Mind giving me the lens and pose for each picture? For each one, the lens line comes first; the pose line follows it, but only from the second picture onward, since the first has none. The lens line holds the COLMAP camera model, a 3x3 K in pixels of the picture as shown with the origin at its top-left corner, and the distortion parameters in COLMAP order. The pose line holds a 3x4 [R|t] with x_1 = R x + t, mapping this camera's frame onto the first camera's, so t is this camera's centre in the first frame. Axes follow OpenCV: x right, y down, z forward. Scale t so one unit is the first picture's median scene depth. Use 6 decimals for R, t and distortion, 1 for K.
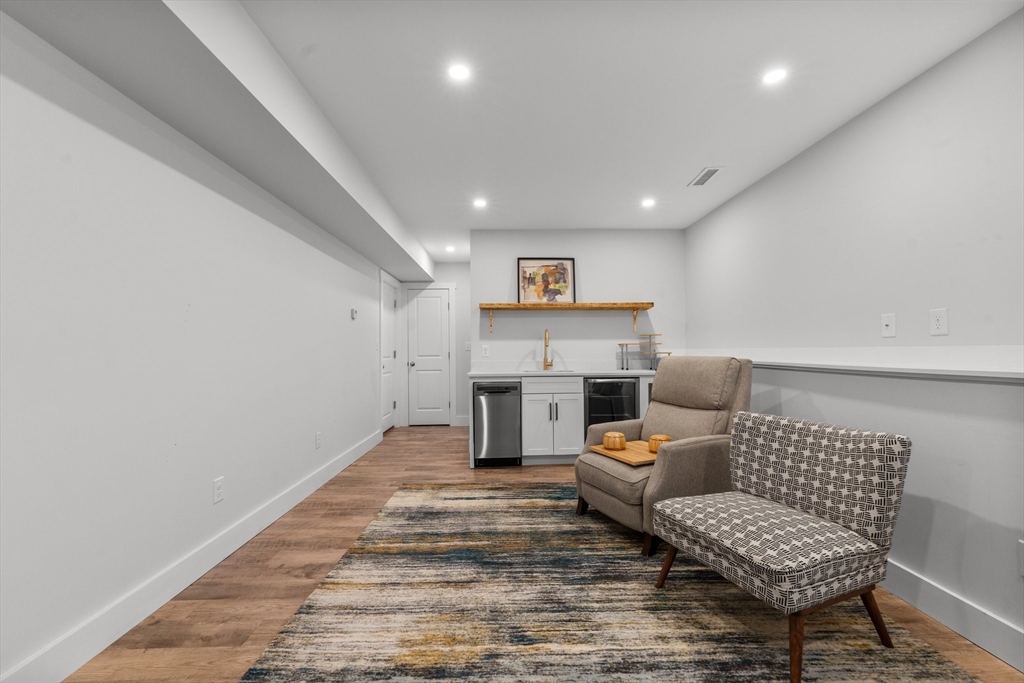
lens RADIAL K [[418.9, 0, 512.0], [0, 418.9, 341.5], [0, 0, 1]] dist [0.000251, -0.000056]
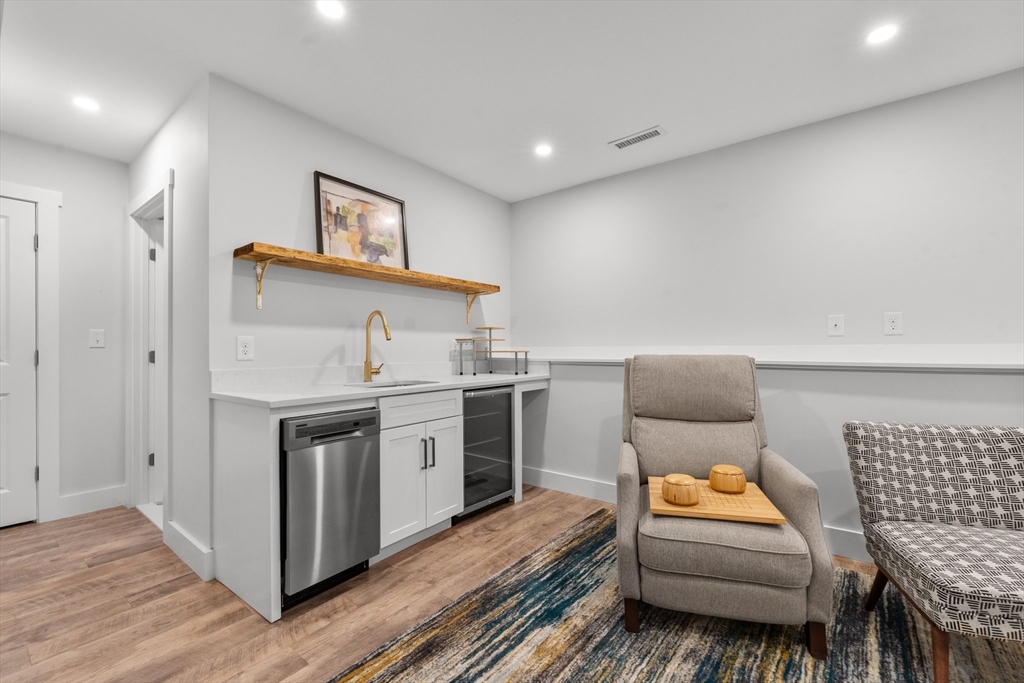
lens RADIAL K [[427.9, 0, 518.3], [0, 427.9, 345.0], [0, 0, 1]] dist [-0.001409, -0.000216]
pose [[0.627525, 0.013376, 0.778482, -0.280199], [-0.018657, 0.999824, -0.002140, 0.017484], [-0.778373, -0.013181, 0.627664, 0.532007]]
